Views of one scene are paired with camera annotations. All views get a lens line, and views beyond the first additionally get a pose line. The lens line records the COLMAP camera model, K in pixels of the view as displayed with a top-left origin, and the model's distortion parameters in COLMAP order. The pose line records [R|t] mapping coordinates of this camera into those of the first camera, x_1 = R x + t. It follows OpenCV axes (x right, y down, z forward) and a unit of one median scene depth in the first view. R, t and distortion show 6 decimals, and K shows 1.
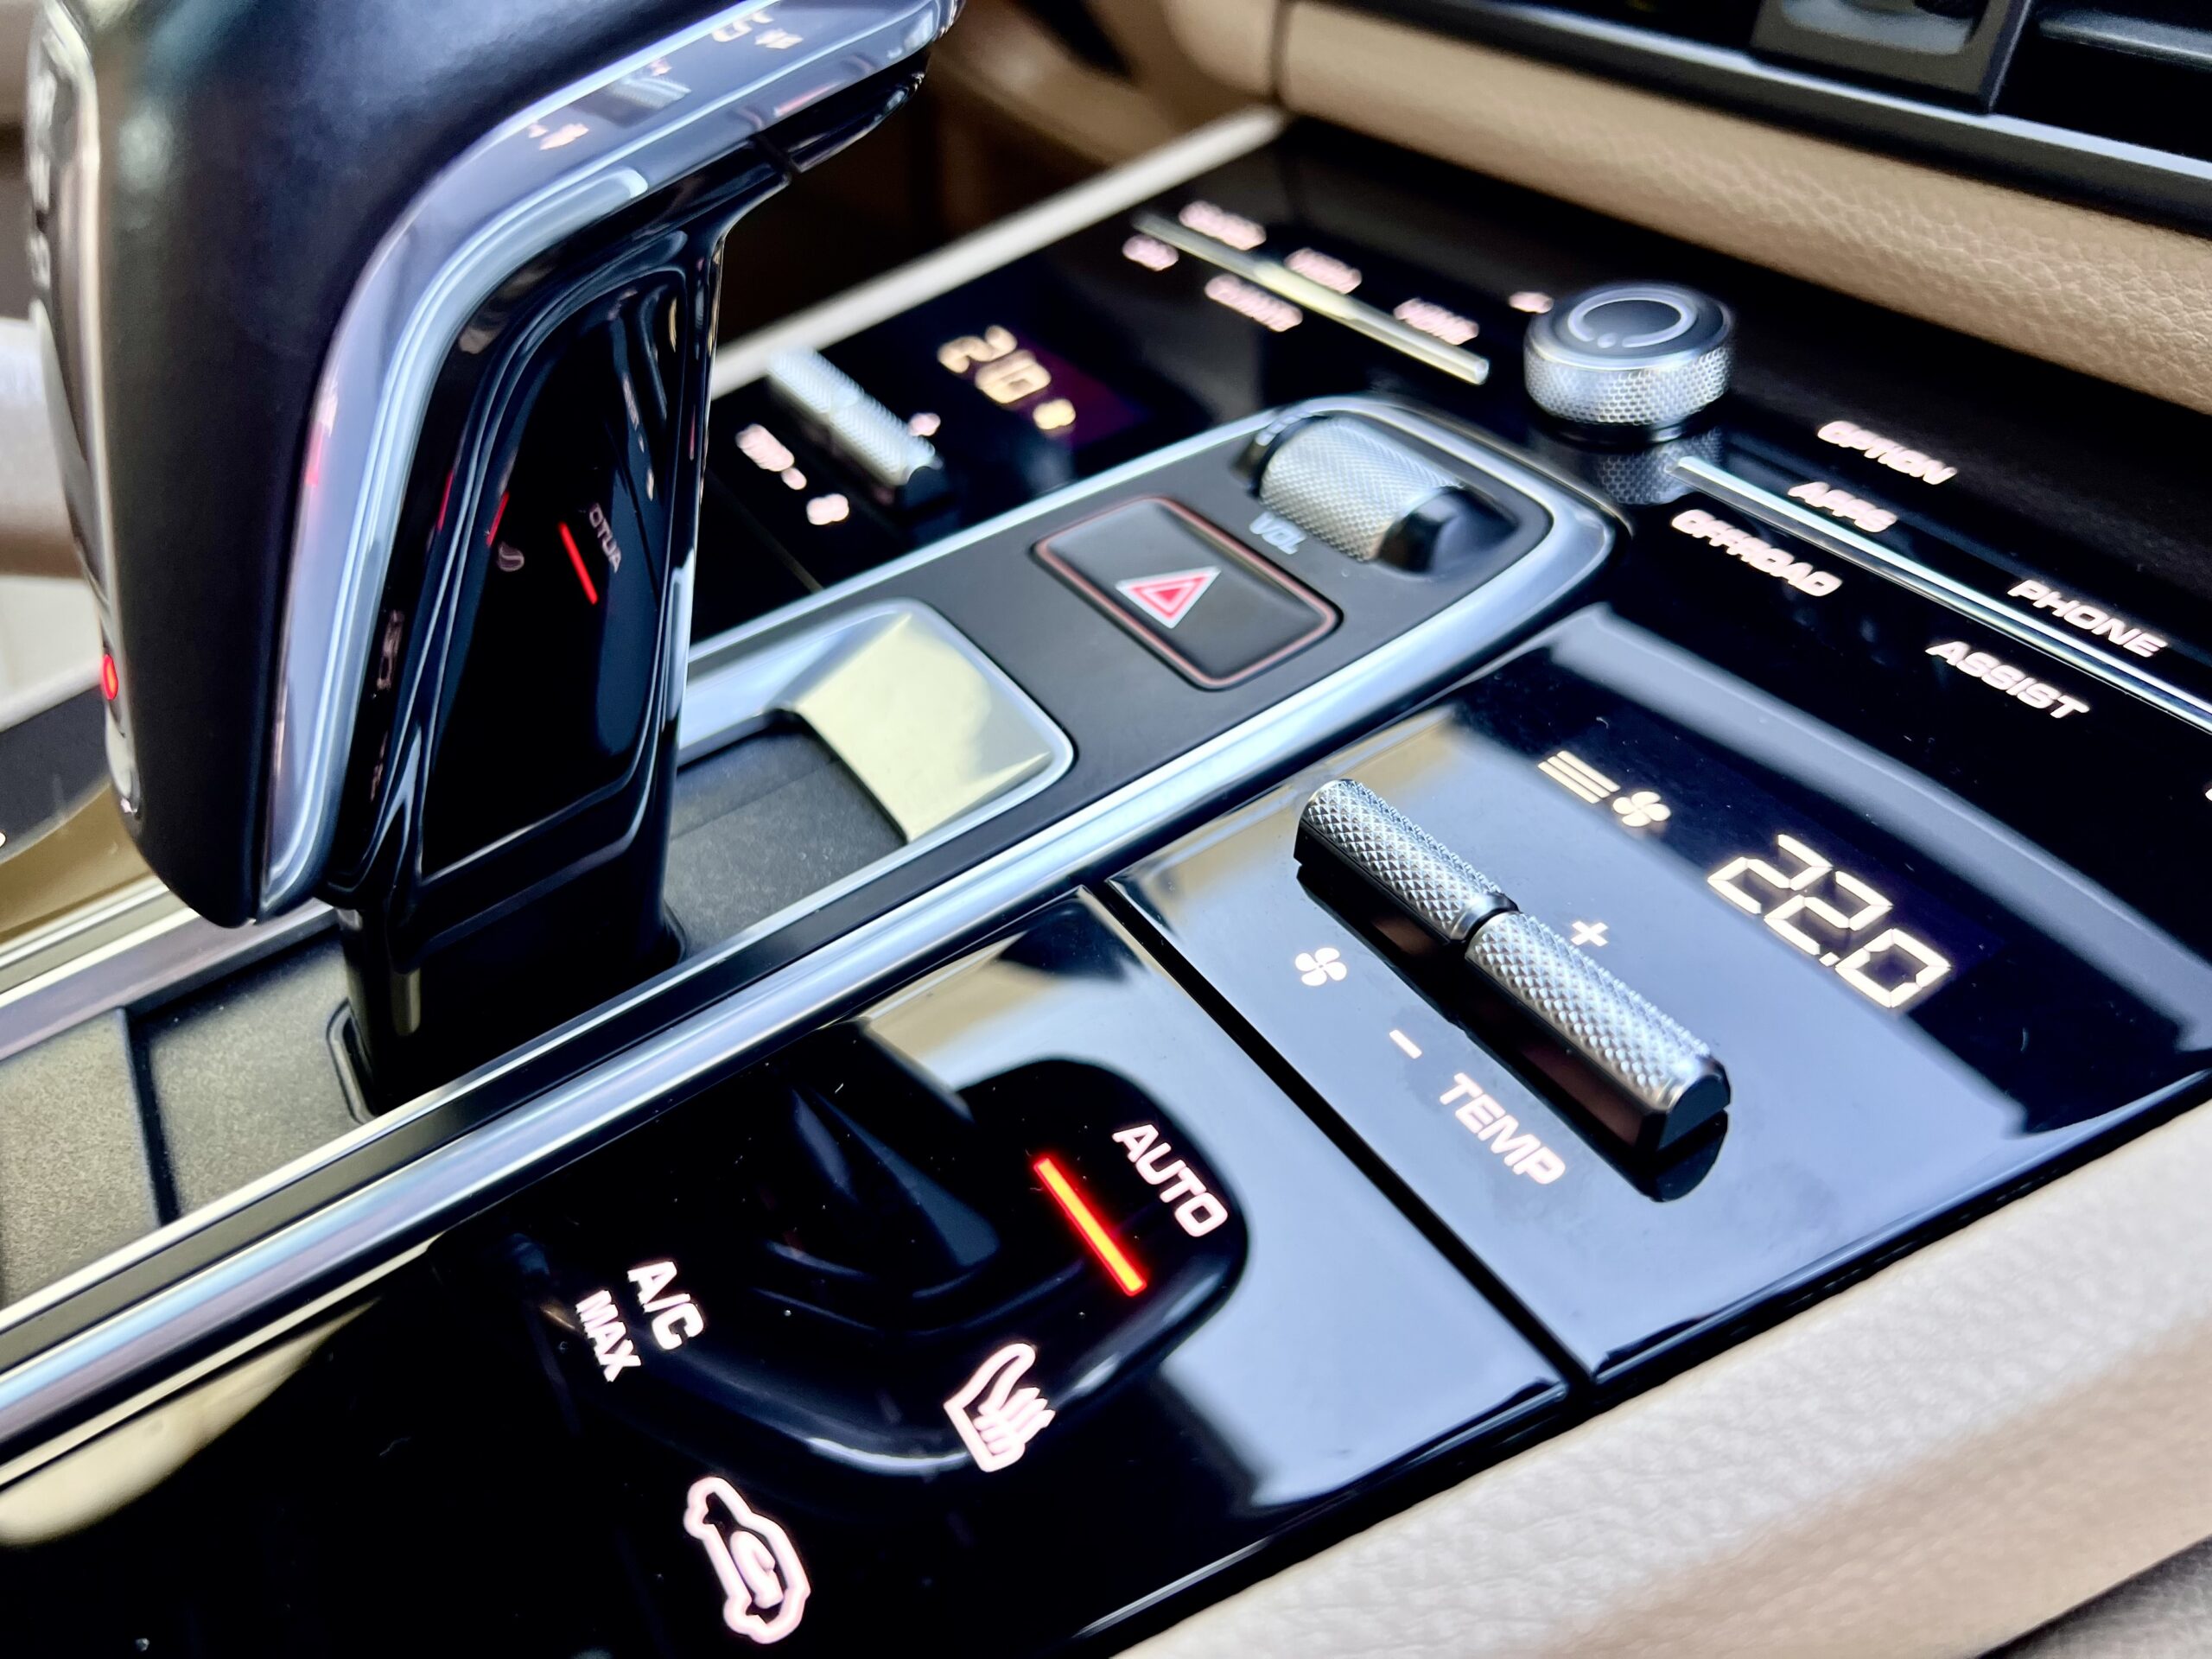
lens RADIAL K [[1728.4, 0, 1106.0], [0, 1728.4, 829.5], [0, 0, 1]] dist [0.039661, -0.117575]
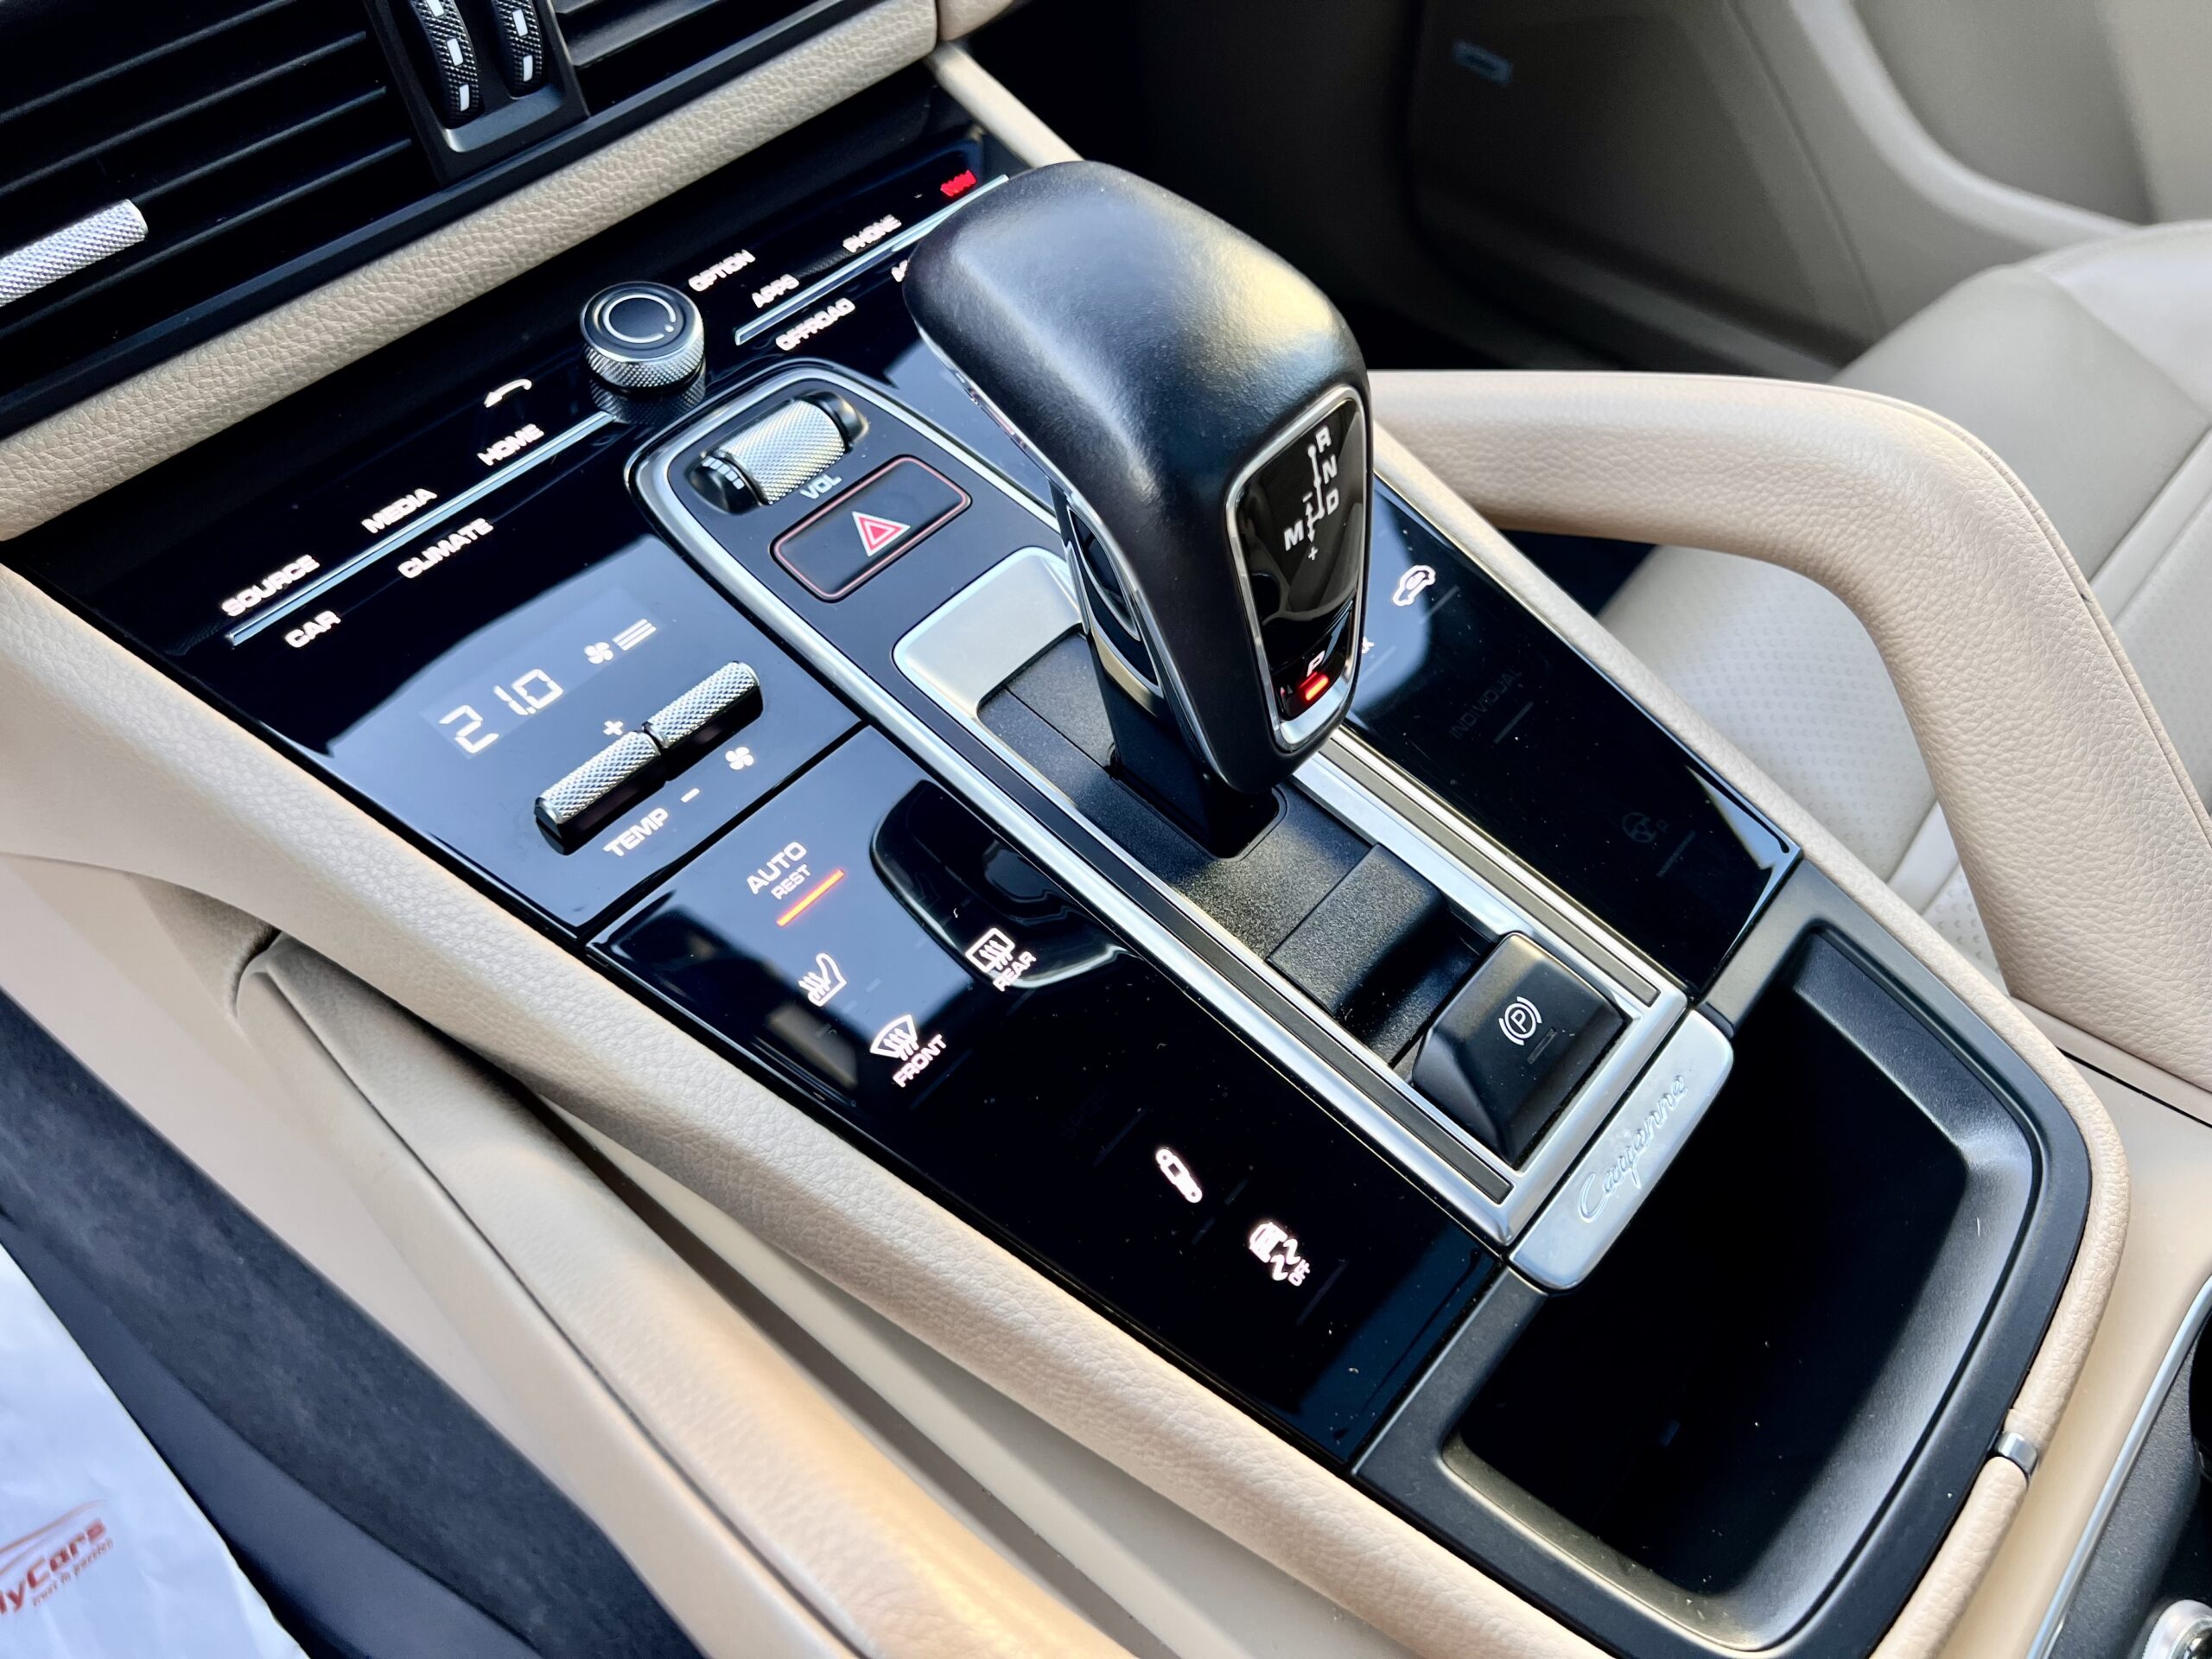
lens RADIAL K [[1728.4, 0, 1106.0], [0, 1728.4, 829.5], [0, 0, 1]] dist [0.039661, -0.117575]
pose [[-0.338643, -0.725703, 0.598896, -1.471847], [0.530628, 0.378335, 0.758483, -1.377517], [-0.777016, 0.574646, 0.256958, 0.595593]]
